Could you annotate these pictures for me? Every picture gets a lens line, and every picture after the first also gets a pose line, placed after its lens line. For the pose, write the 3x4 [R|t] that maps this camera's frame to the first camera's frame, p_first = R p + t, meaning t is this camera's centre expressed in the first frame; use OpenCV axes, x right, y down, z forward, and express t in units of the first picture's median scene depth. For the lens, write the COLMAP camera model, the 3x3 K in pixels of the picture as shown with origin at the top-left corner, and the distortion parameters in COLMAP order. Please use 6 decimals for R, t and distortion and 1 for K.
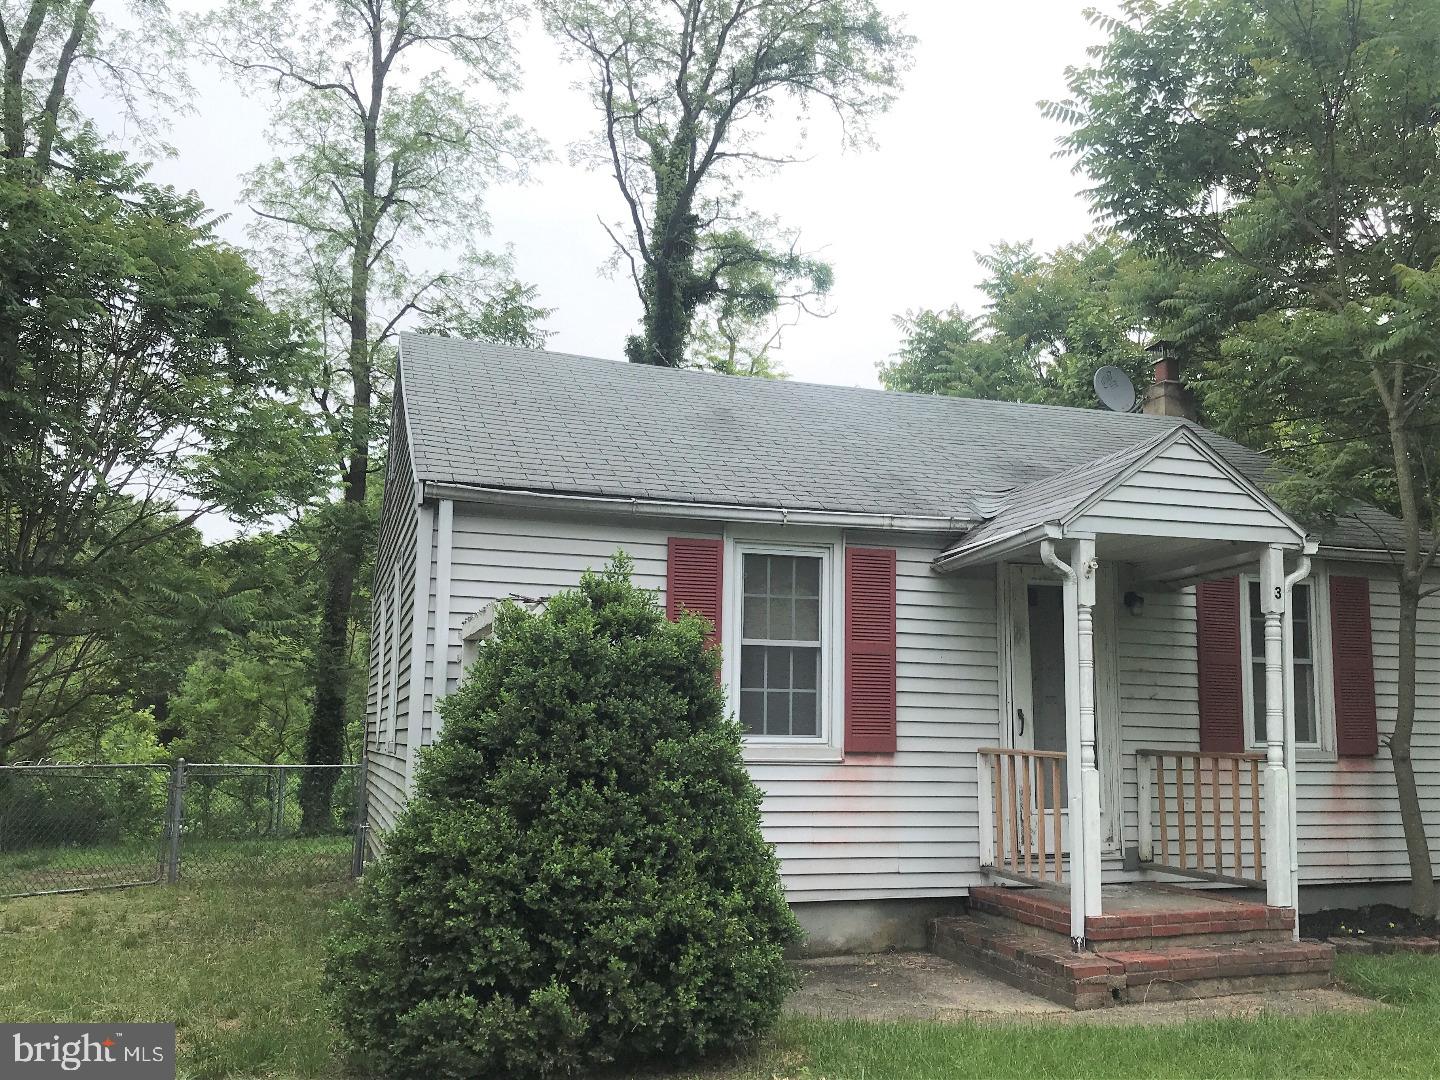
lens RADIAL K [[1366.9, 0, 773.1], [0, 1366.9, 539.4], [0, 0, 1]] dist [-0.003859, -0.022261]
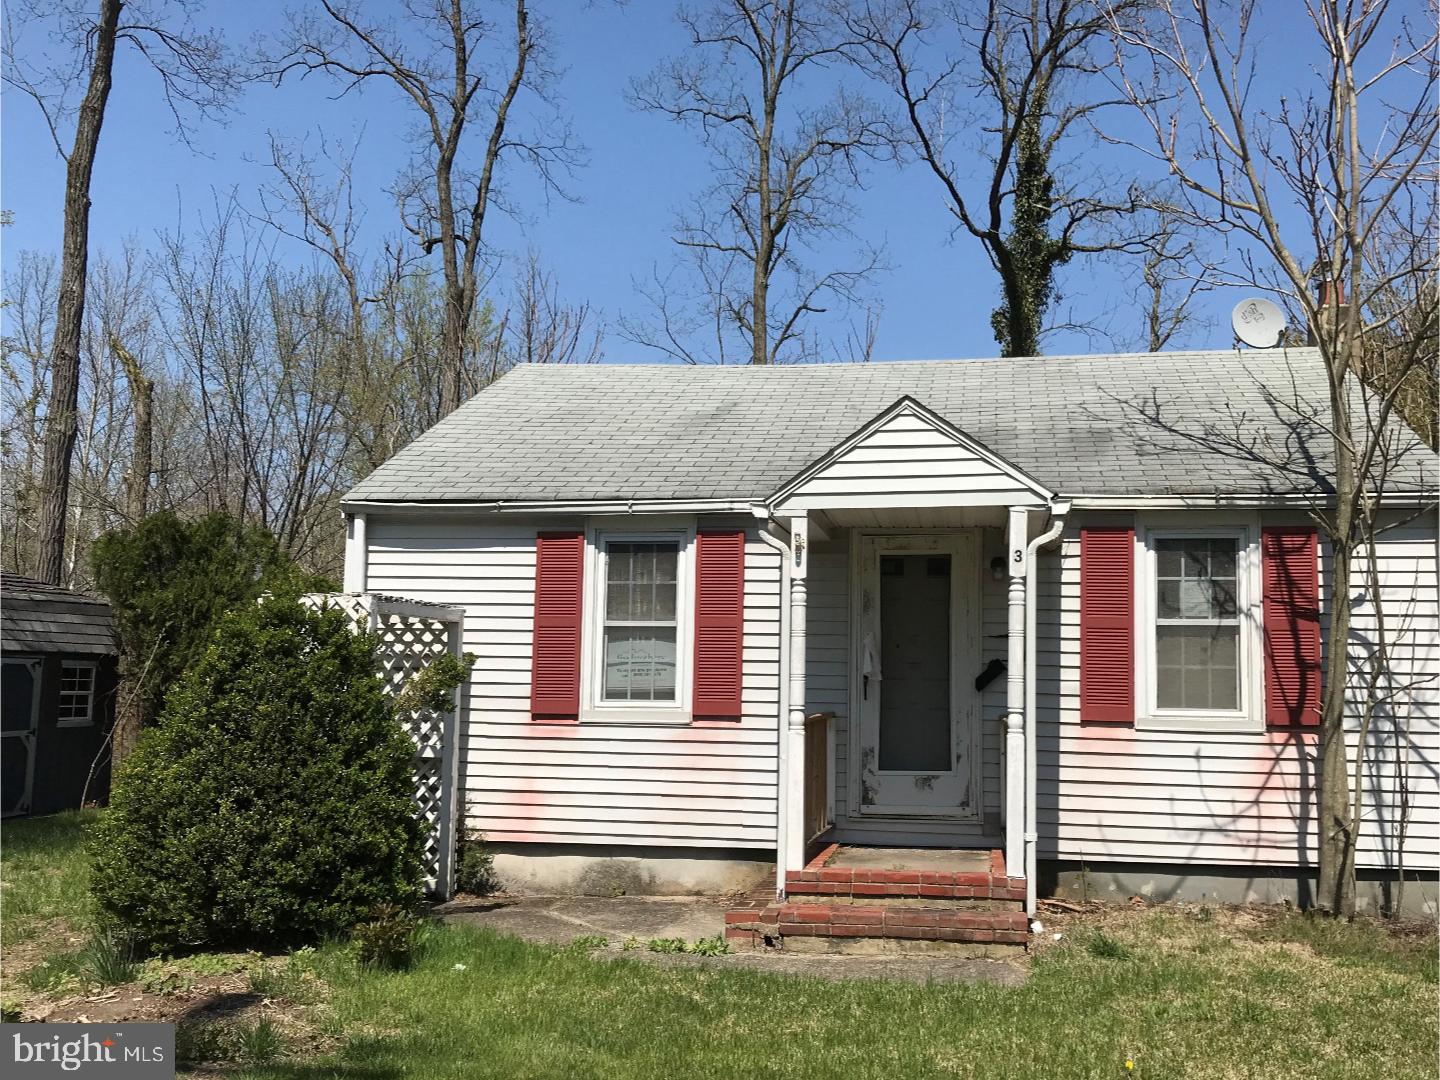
lens RADIAL K [[1366.9, 0, 773.1], [0, 1366.9, 539.4], [0, 0, 1]] dist [-0.003859, -0.022261]
pose [[0.874796, -0.050583, -0.481844, 0.633357], [0.063160, 0.997954, 0.009903, 0.005577], [0.480357, -0.039096, 0.876201, 0.057245]]
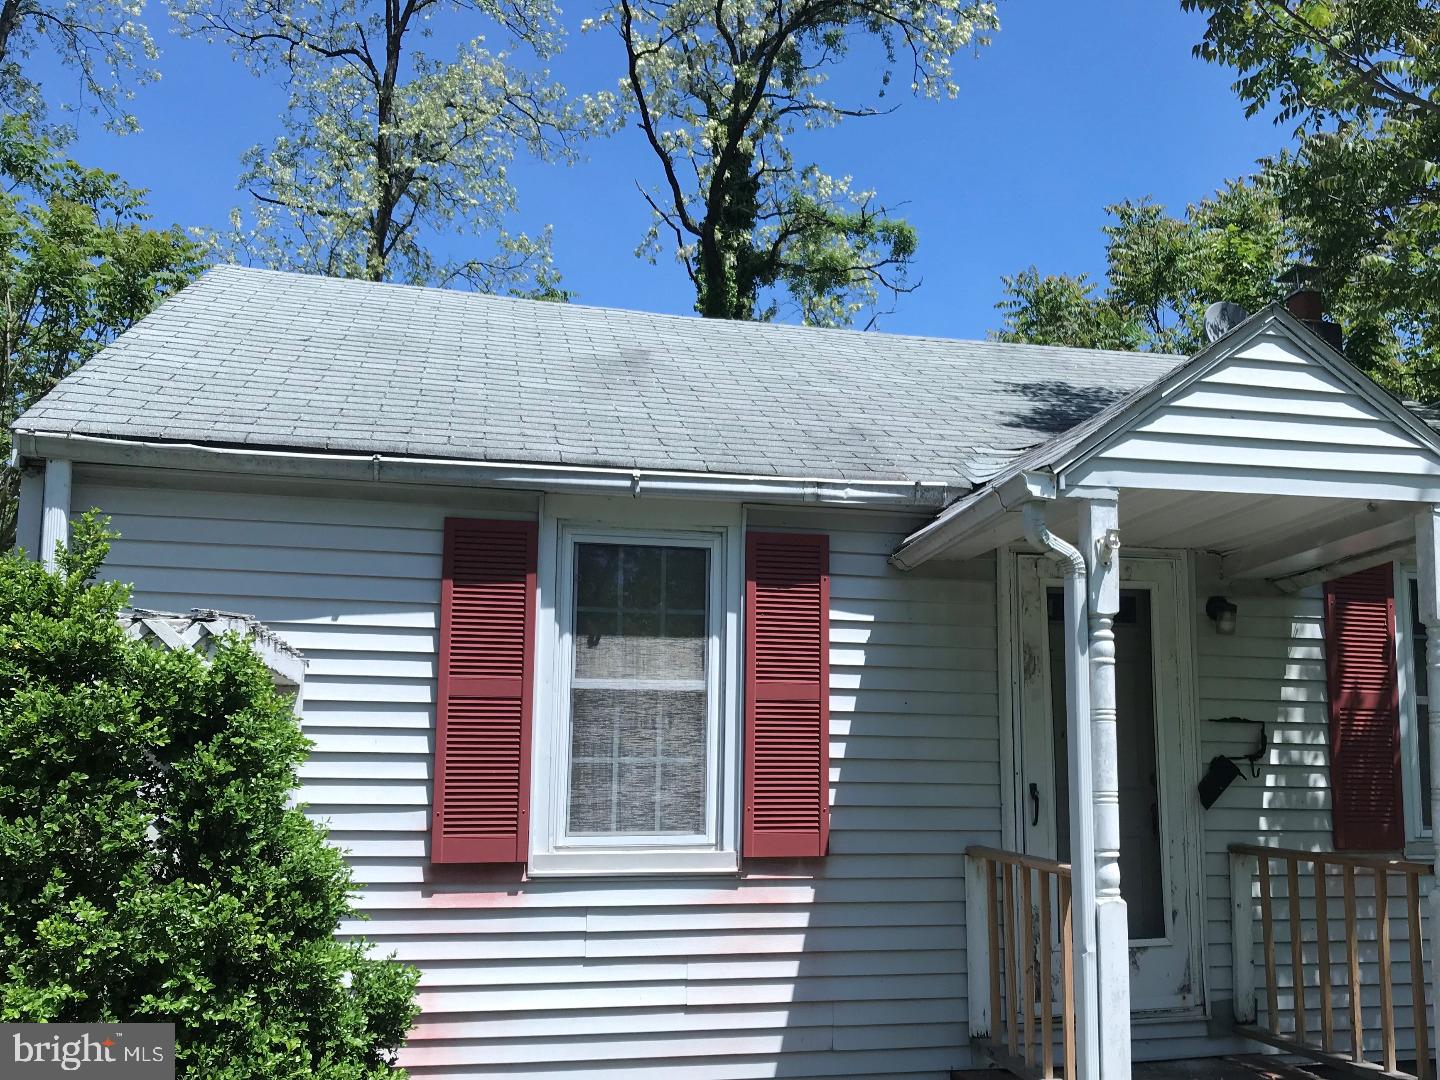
lens RADIAL K [[1395.9, 0, 822.4], [0, 1395.9, 578.4], [0, 0, 1]] dist [0.039317, -0.151377]
pose [[0.996419, -0.019397, -0.082303, 0.140359], [0.019820, 0.999794, 0.004324, 0.024744], [0.082202, -0.005940, 0.996598, 0.353333]]
